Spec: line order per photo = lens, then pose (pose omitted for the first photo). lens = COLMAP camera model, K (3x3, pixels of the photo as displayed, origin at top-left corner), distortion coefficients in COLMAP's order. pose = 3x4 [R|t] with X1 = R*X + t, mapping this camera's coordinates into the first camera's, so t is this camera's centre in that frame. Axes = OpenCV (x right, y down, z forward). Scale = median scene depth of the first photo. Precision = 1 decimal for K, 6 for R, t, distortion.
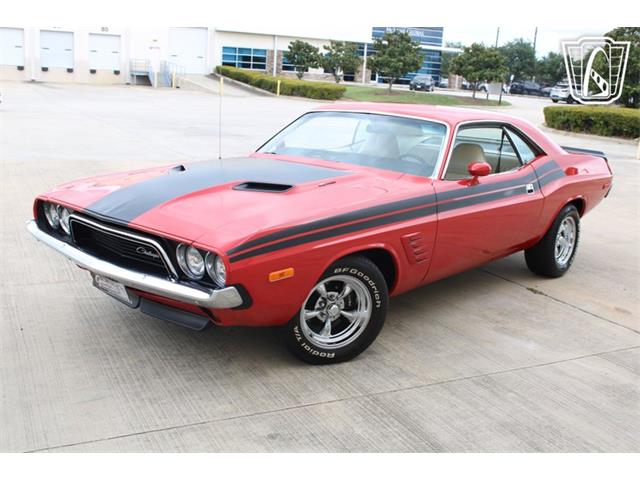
lens RADIAL K [[702.2, 0, 320.0], [0, 702.2, 240.0], [0, 0, 1]] dist [-0.006625, -0.239687]
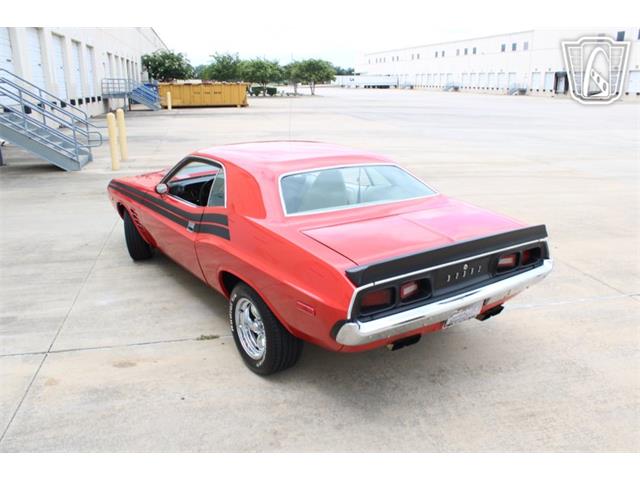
lens RADIAL K [[537.9, 0, 322.3], [0, 537.9, 247.6], [0, 0, 1]] dist [-0.171106, 0.159609]
pose [[-0.225972, 0.239406, -0.944257, 1.025592], [-0.231076, 0.928490, 0.290707, -0.324217], [0.946330, 0.283887, -0.154491, 1.335868]]
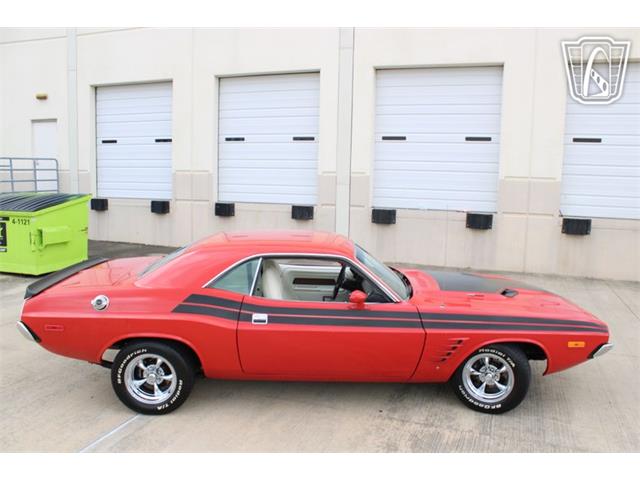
lens RADIAL K [[540.1, 0, 323.9], [0, 540.1, 246.5], [0, 0, 1]] dist [-0.170600, 0.159985]
pose [[-0.688900, -0.163901, 0.706083, -0.594120], [0.103301, 0.941959, 0.319441, -0.493443], [-0.717458, 0.293002, -0.631984, 1.658856]]
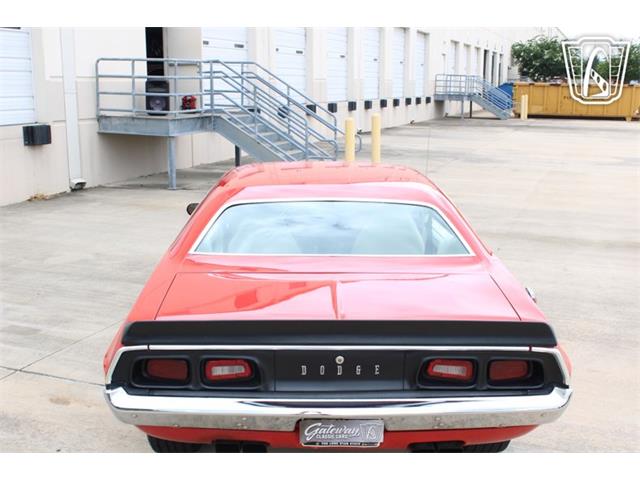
lens RADIAL K [[757.6, 0, 320.0], [0, 757.6, 240.0], [0, 0, 1]] dist [-0.068556, 0.009163]
pose [[-0.733366, 0.086817, -0.674268, 0.800681], [-0.189662, 0.926306, 0.325555, -0.429277], [0.652842, 0.366634, -0.662855, 1.738505]]
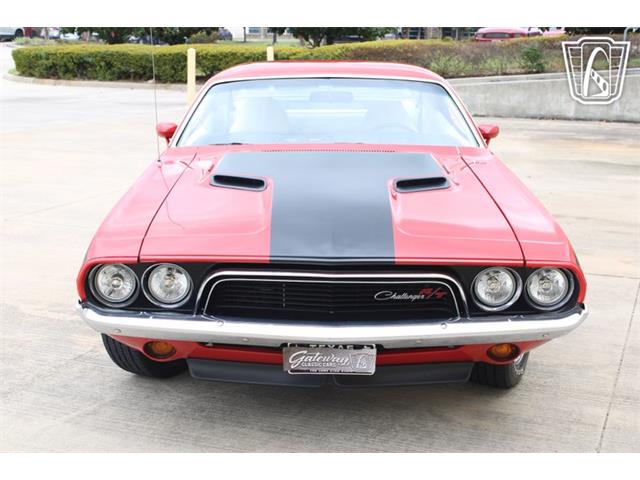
lens RADIAL K [[927.9, 0, 320.0], [0, 927.9, 240.0], [0, 0, 1]] dist [-0.006213, -0.050130]
pose [[0.743820, -0.188977, 0.641108, -0.622564], [0.176614, 0.980676, 0.084160, -0.090334], [-0.644623, 0.050629, 0.762822, 0.233853]]
